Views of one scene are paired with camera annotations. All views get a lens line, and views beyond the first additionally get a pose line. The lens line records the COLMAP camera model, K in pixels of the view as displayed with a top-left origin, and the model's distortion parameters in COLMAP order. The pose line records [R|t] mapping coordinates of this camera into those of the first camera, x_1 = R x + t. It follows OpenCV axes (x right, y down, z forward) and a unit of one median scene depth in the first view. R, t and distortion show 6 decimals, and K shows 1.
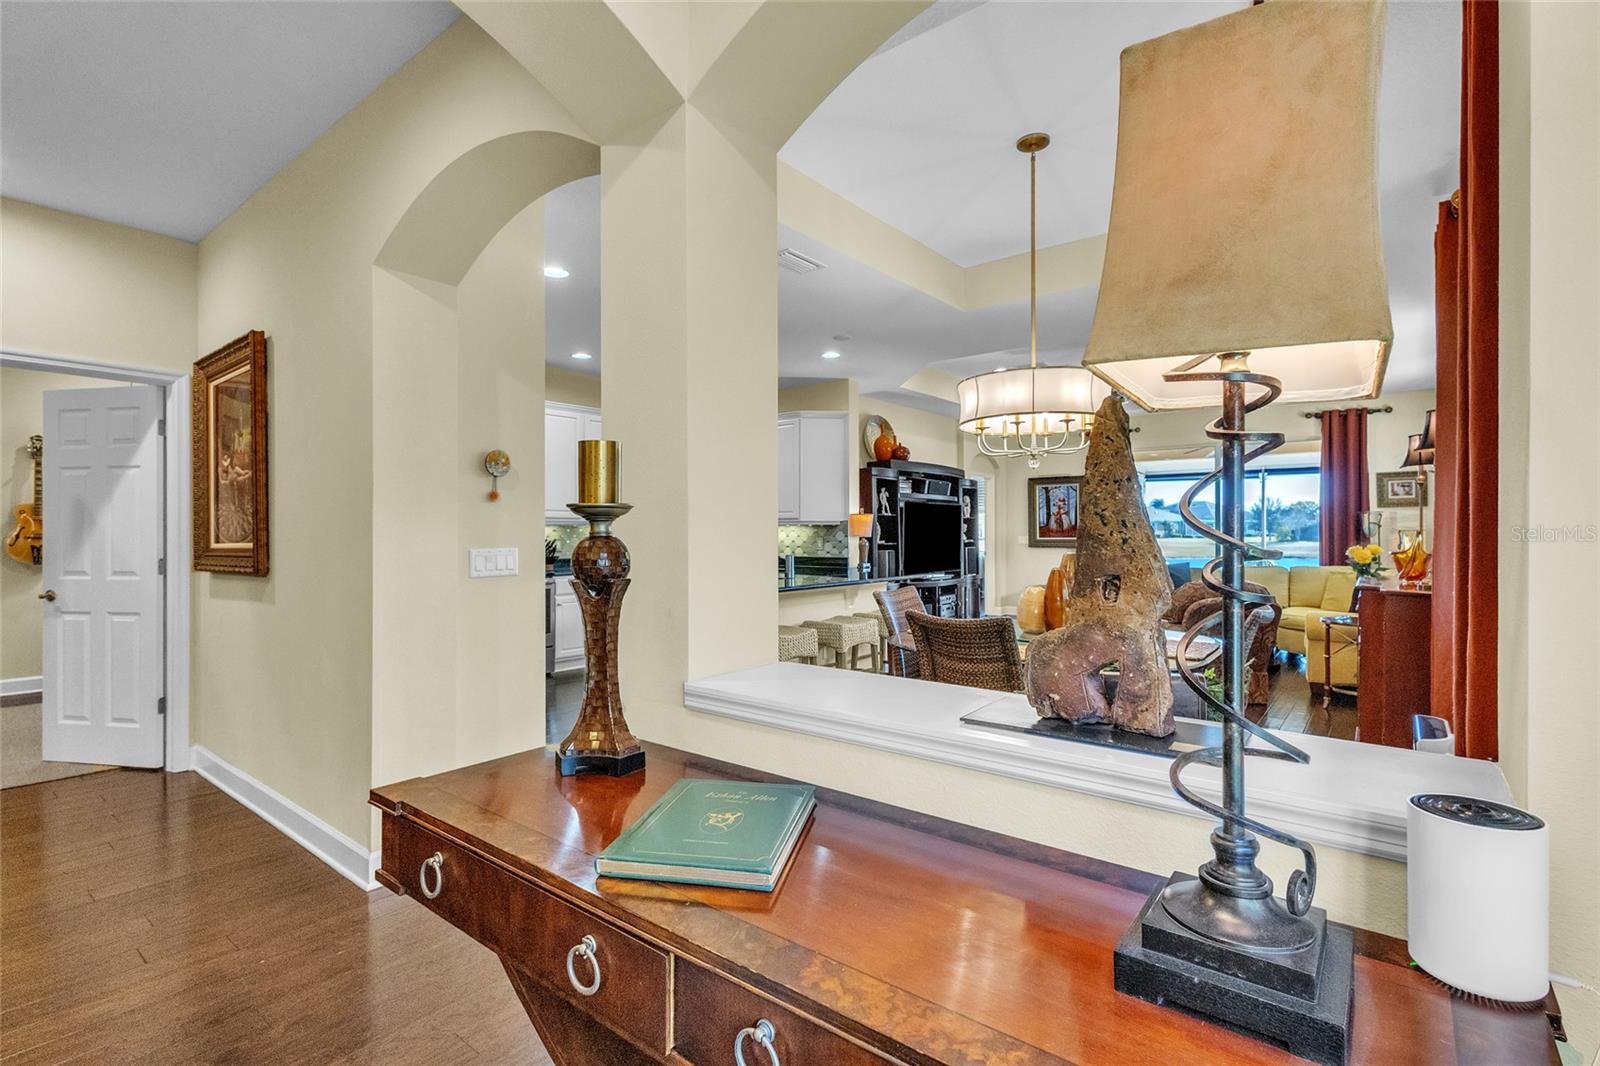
lens RADIAL K [[739.8, 0, 800.0], [0, 739.8, 533.0], [0, 0, 1]] dist [0.004575, 0.000032]
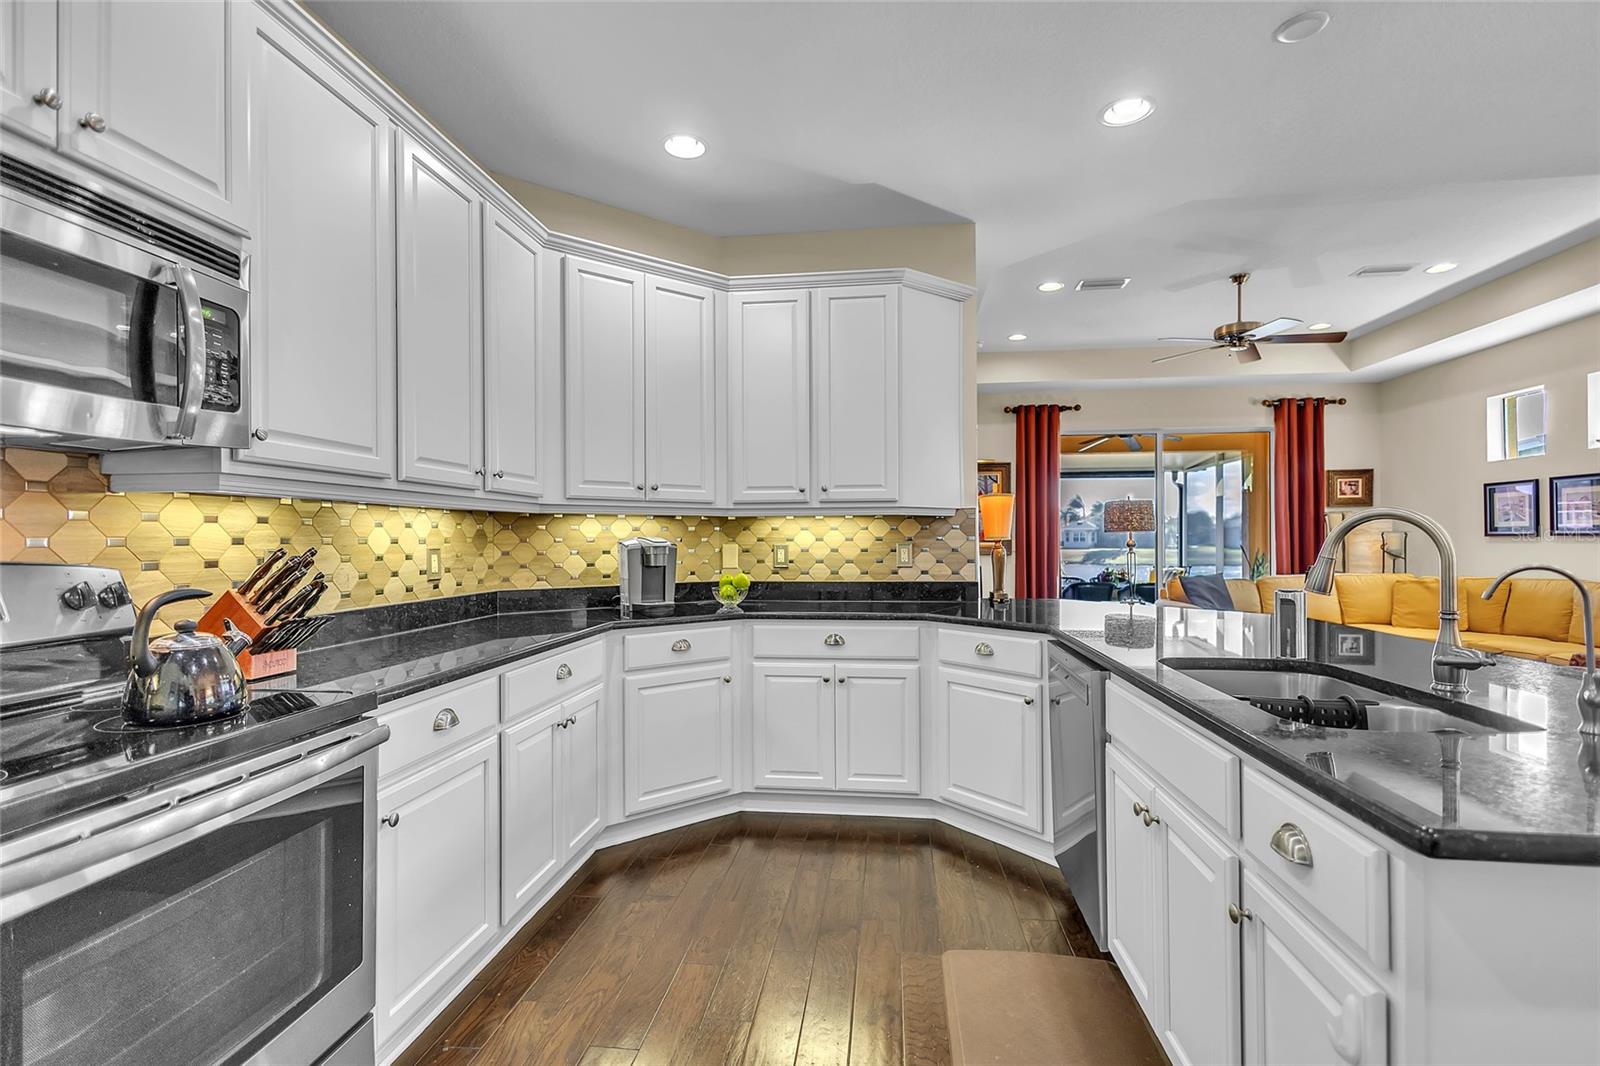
lens RADIAL K [[739.8, 0, 800.0], [0, 739.8, 533.0], [0, 0, 1]] dist [0.004575, 0.000032]
pose [[0.852503, 0.002998, 0.522714, -0.273583], [0.002483, 0.999949, -0.009784, 0.004749], [-0.522717, 0.009639, 0.852452, 0.587743]]
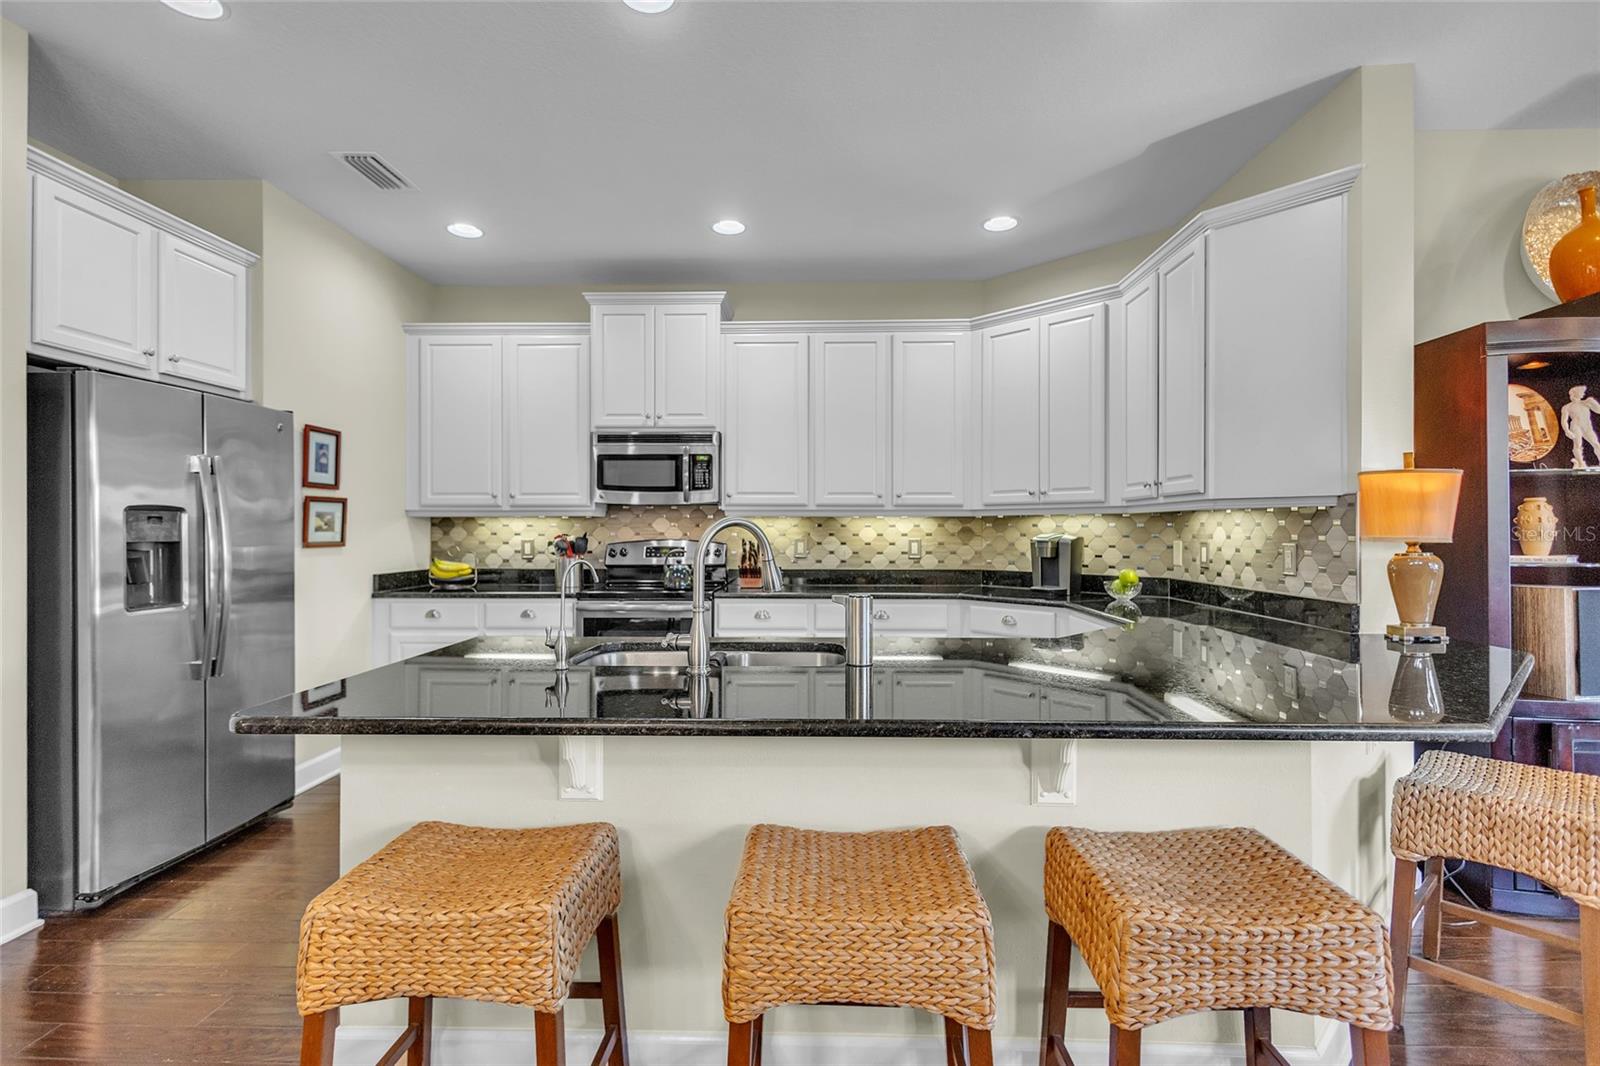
lens RADIAL K [[739.8, 0, 800.0], [0, 739.8, 533.0], [0, 0, 1]] dist [0.004575, 0.000032]
pose [[0.597823, 0.006832, -0.801599, 0.168175], [-0.000258, 0.999965, 0.008330, -0.001404], [0.801628, -0.004773, 0.597804, 0.551776]]
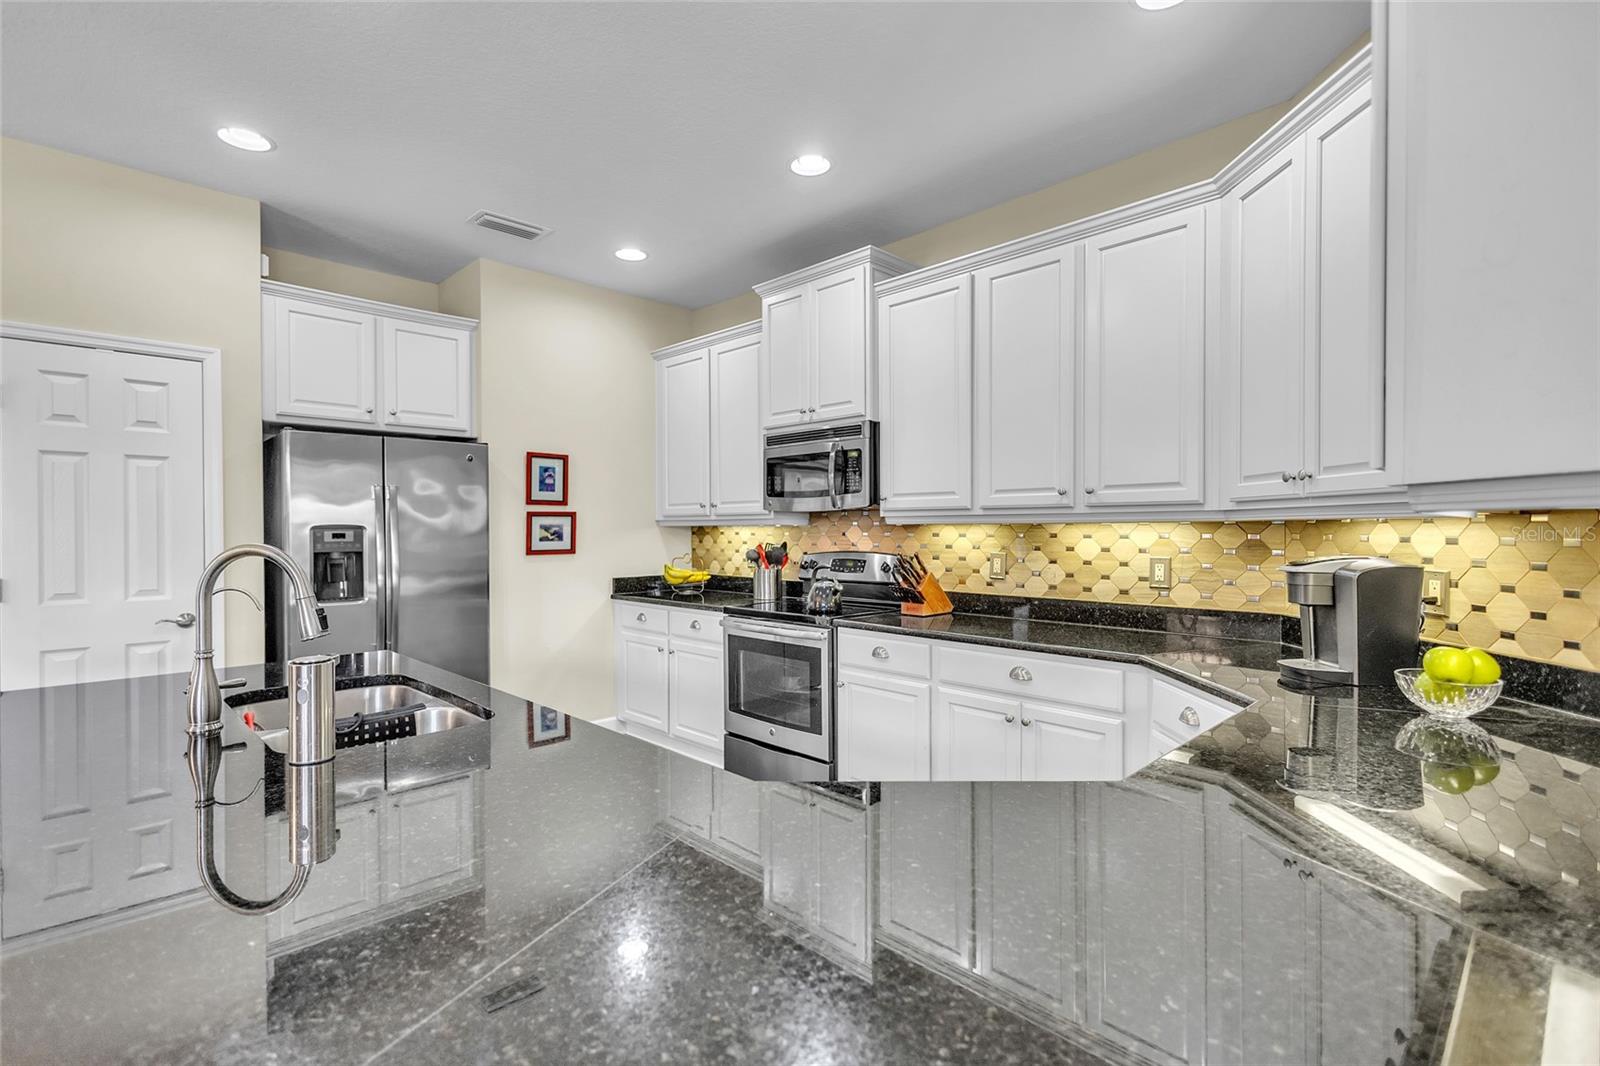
lens RADIAL K [[739.8, 0, 800.0], [0, 739.8, 533.0], [0, 0, 1]] dist [0.004575, 0.000032]
pose [[-0.122114, 0.011304, -0.992452, 0.139806], [0.006276, 0.999924, 0.010617, -0.008957], [0.992496, -0.004933, -0.122175, 0.836652]]
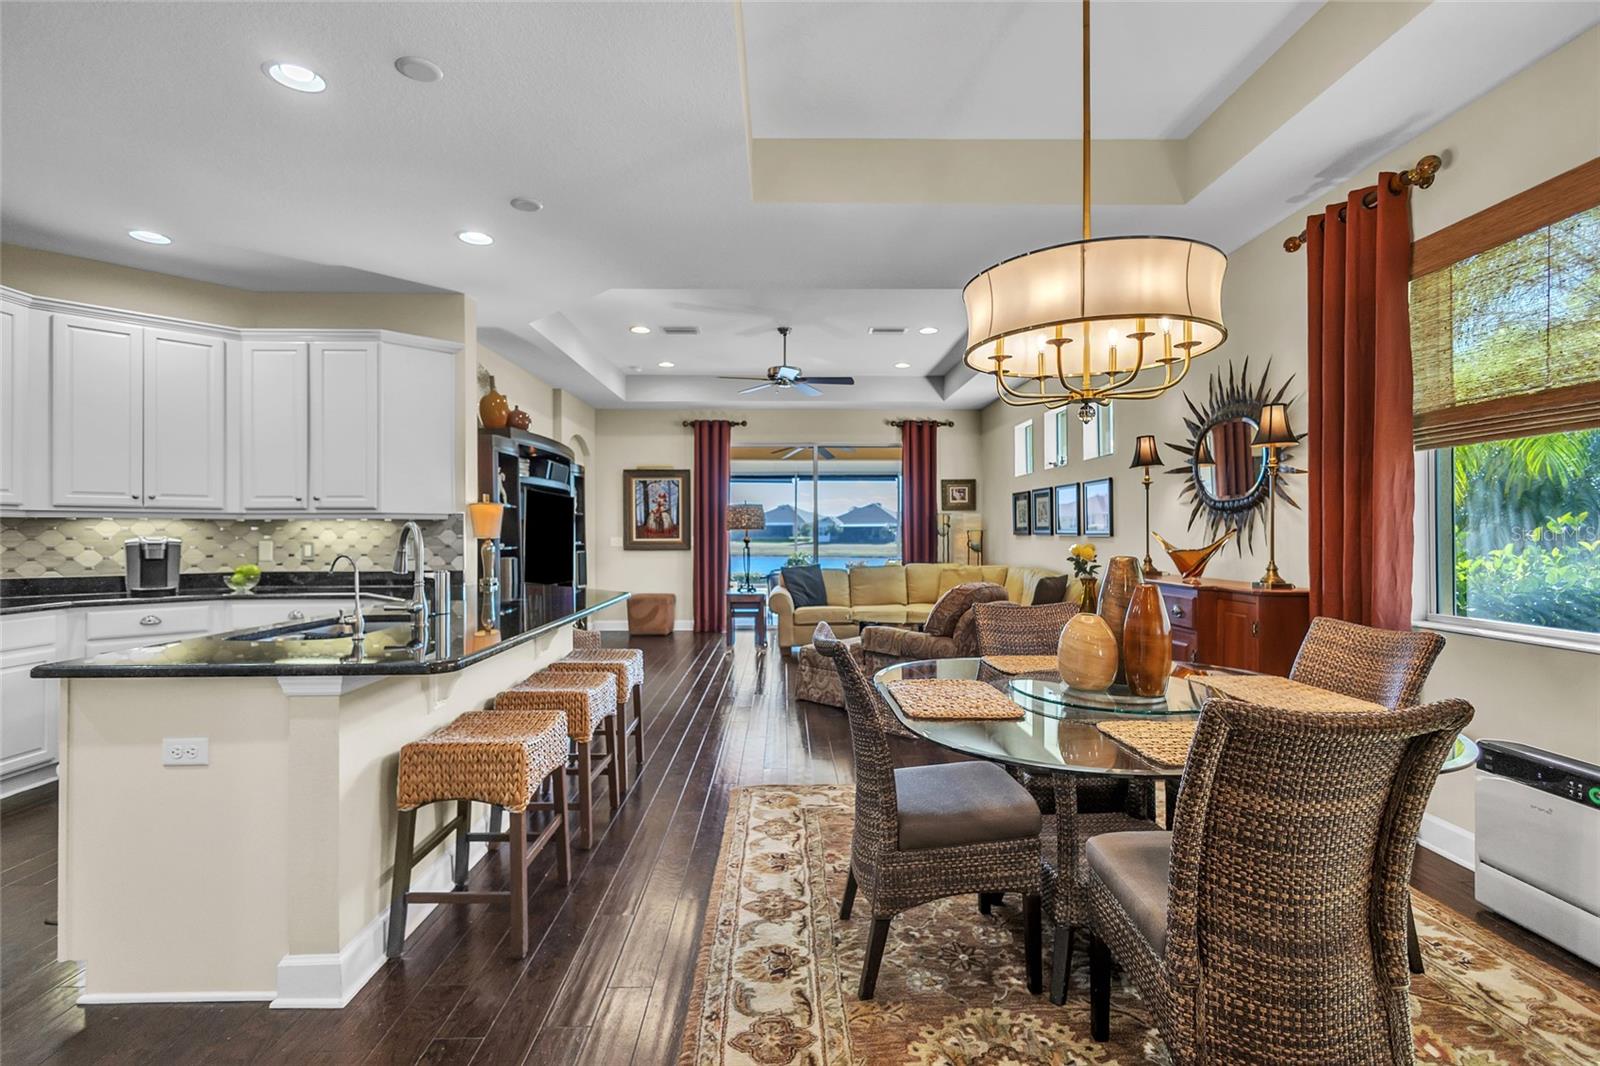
lens RADIAL K [[739.8, 0, 800.0], [0, 739.8, 533.0], [0, 0, 1]] dist [0.004575, 0.000032]
pose [[0.766363, 0.000373, 0.642408, -0.115475], [0.000860, 0.999998, -0.001607, 0.001855], [-0.642407, 0.001783, 0.766361, 0.291169]]
